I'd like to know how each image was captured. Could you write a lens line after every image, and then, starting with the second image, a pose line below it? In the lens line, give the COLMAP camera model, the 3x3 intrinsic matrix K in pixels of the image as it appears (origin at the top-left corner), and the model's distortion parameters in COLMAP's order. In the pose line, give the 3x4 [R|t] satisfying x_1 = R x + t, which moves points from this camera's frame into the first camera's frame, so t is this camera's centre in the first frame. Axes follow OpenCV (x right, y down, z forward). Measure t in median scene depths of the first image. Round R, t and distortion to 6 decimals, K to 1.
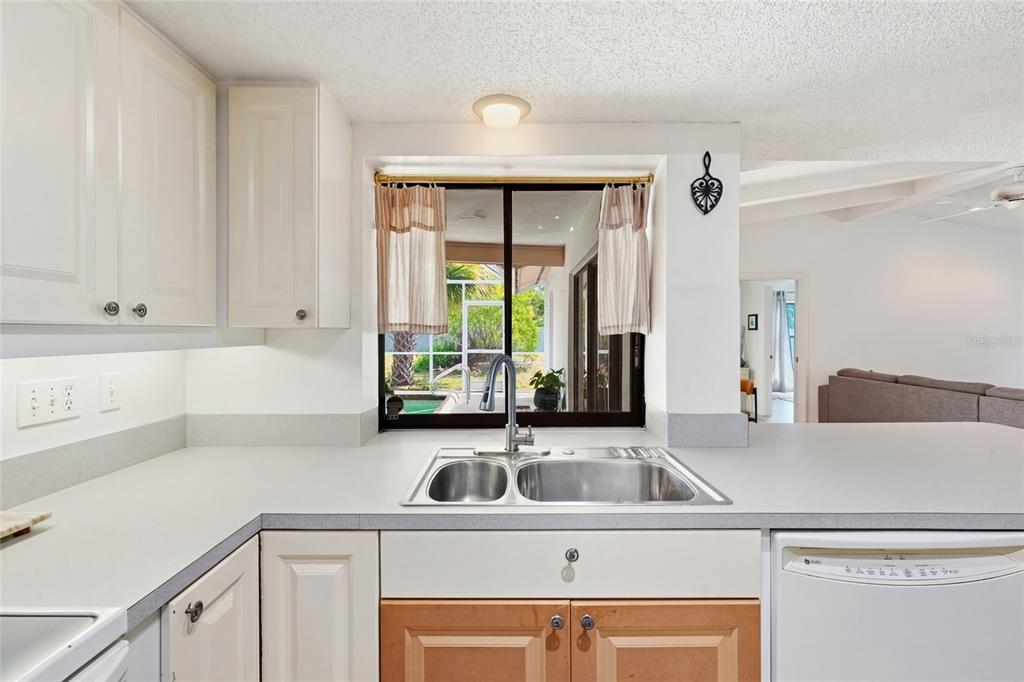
lens RADIAL K [[459.4, 0, 508.3], [0, 459.4, 333.2], [0, 0, 1]] dist [-0.000965, 0.000919]
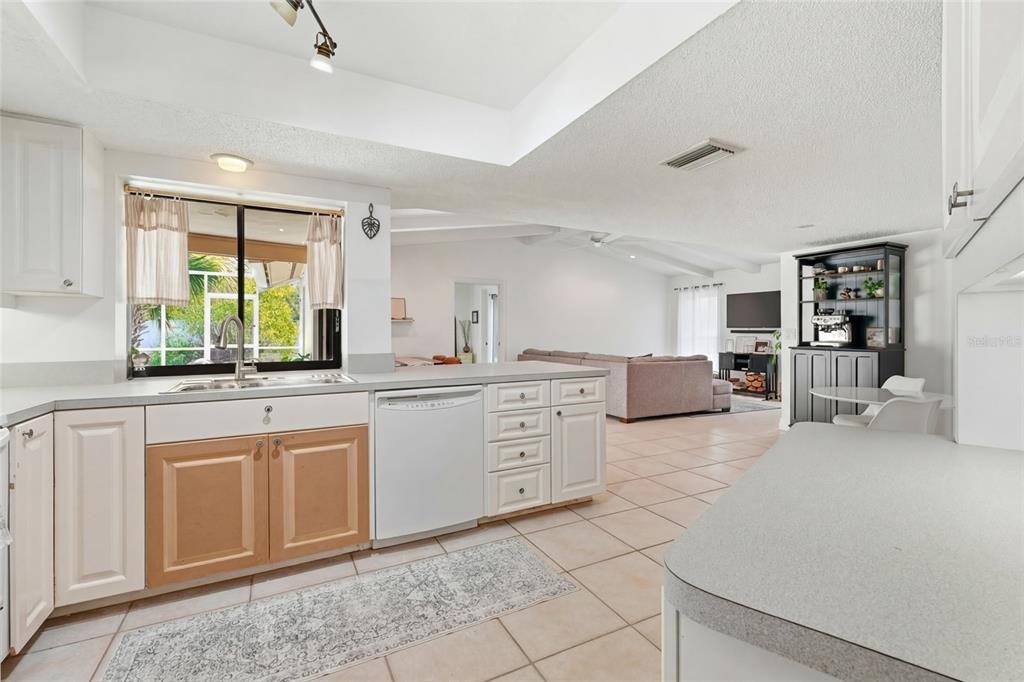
lens RADIAL K [[459.4, 0, 515.0], [0, 459.4, 329.3], [0, 0, 1]] dist [-0.000965, 0.000919]
pose [[0.880400, -0.000317, 0.474232, 0.083470], [0.006334, 0.999918, -0.011091, 0.103890], [-0.474190, 0.012768, 0.880330, -0.770015]]
